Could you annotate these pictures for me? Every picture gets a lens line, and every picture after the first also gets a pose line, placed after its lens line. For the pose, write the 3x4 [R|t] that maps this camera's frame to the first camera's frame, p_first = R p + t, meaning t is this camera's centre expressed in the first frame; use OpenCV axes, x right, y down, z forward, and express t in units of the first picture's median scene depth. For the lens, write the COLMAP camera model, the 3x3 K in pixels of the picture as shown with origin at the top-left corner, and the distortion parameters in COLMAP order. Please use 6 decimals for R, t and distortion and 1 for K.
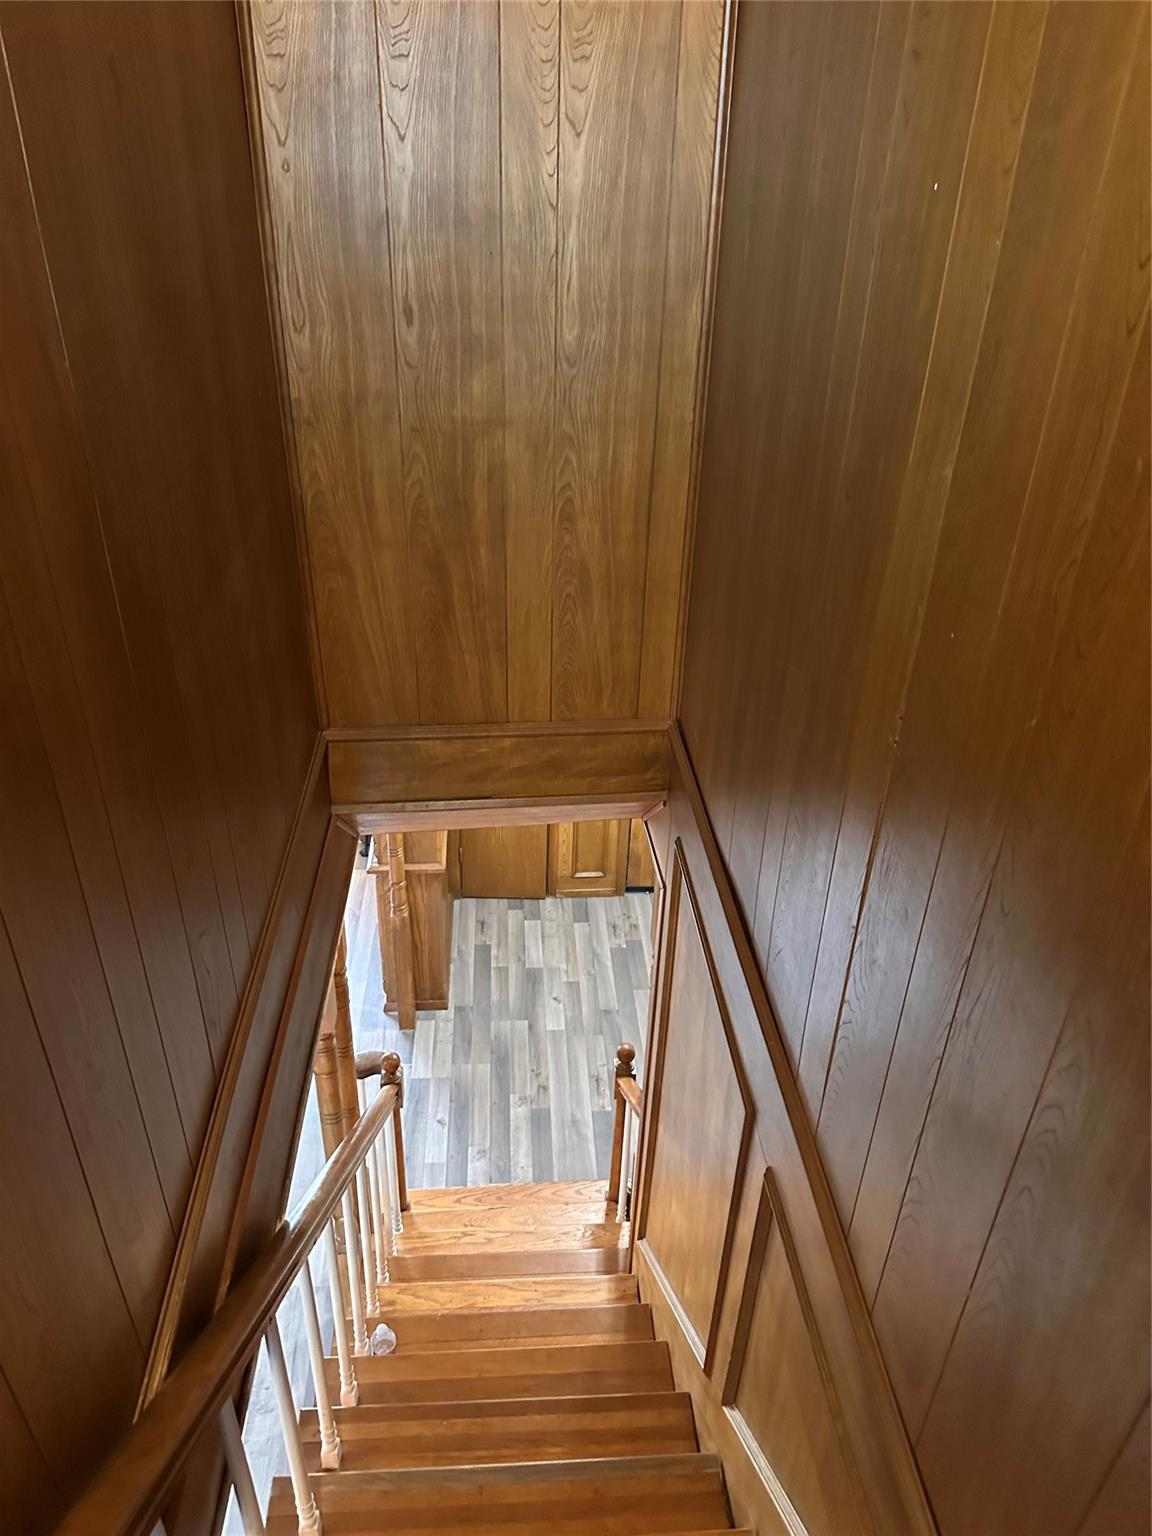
lens RADIAL K [[1091.6, 0, 574.9], [0, 1091.6, 761.6], [0, 0, 1]] dist [-0.005852, -0.002473]
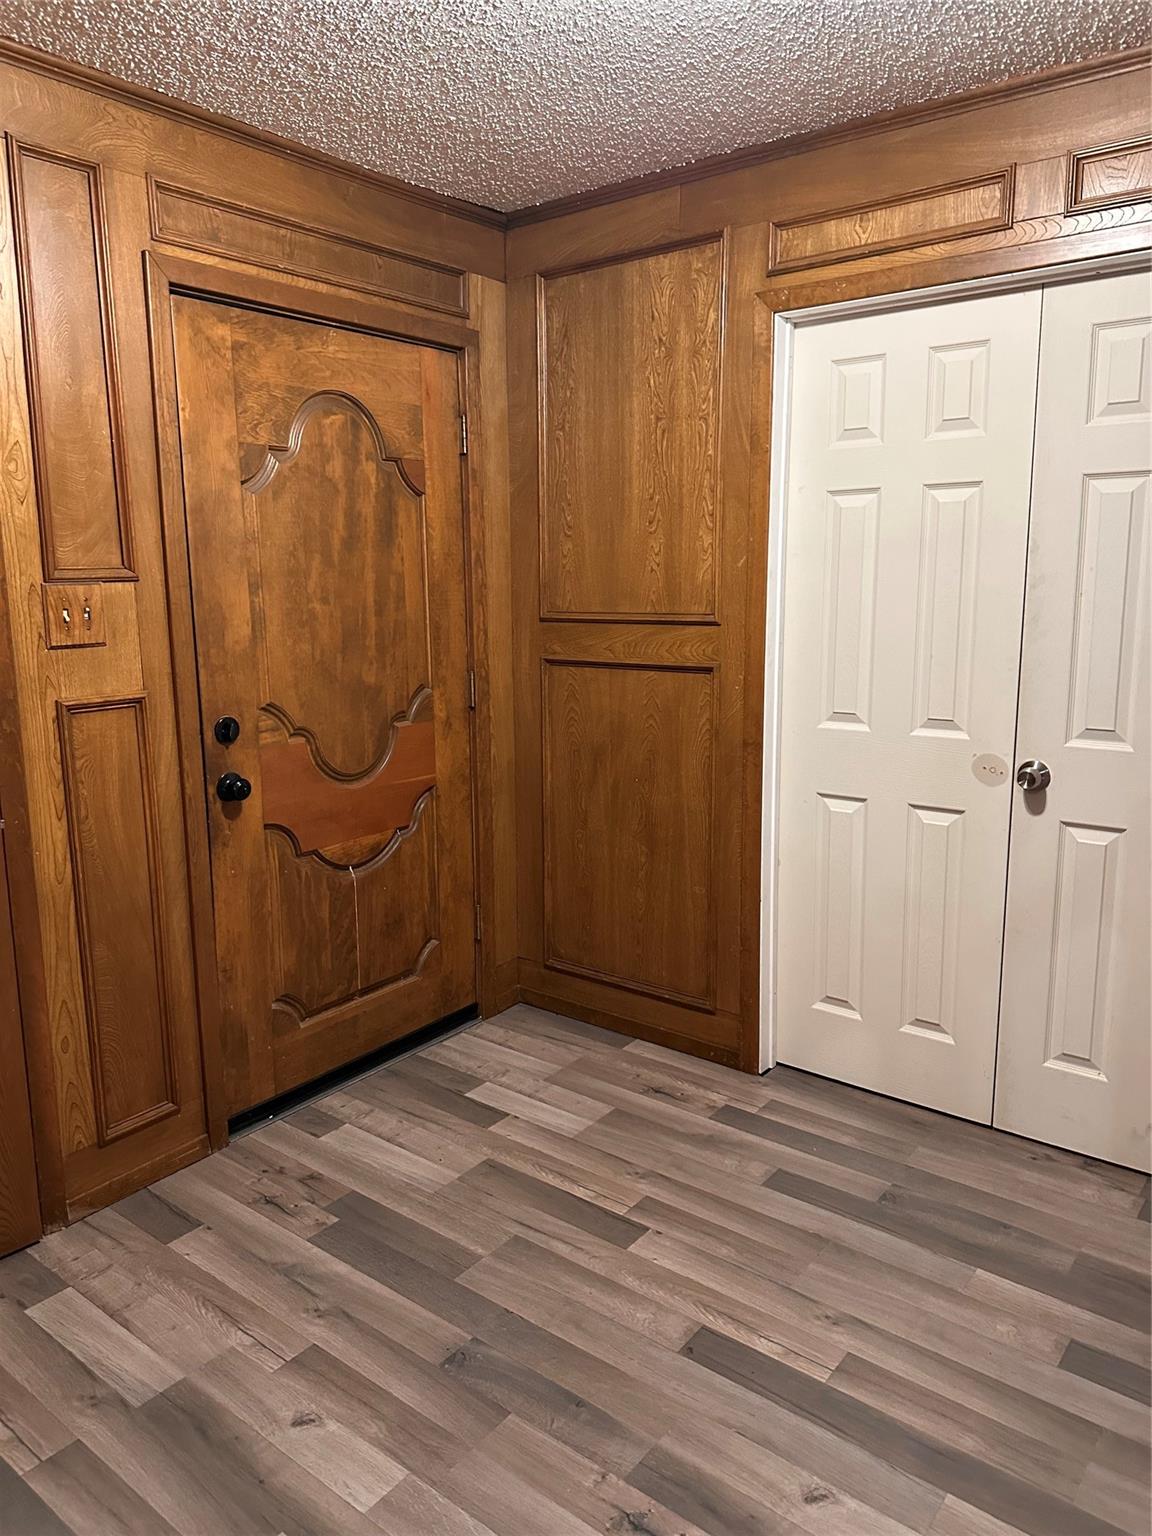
lens RADIAL K [[1091.6, 0, 577.2], [0, 1091.6, 765.6], [0, 0, 1]] dist [-0.005852, -0.002473]
pose [[0.660193, -0.169798, 0.731651, -0.153831], [0.419682, 0.891253, -0.171856, 0.129356], [-0.622906, 0.420519, 0.659661, 0.628318]]
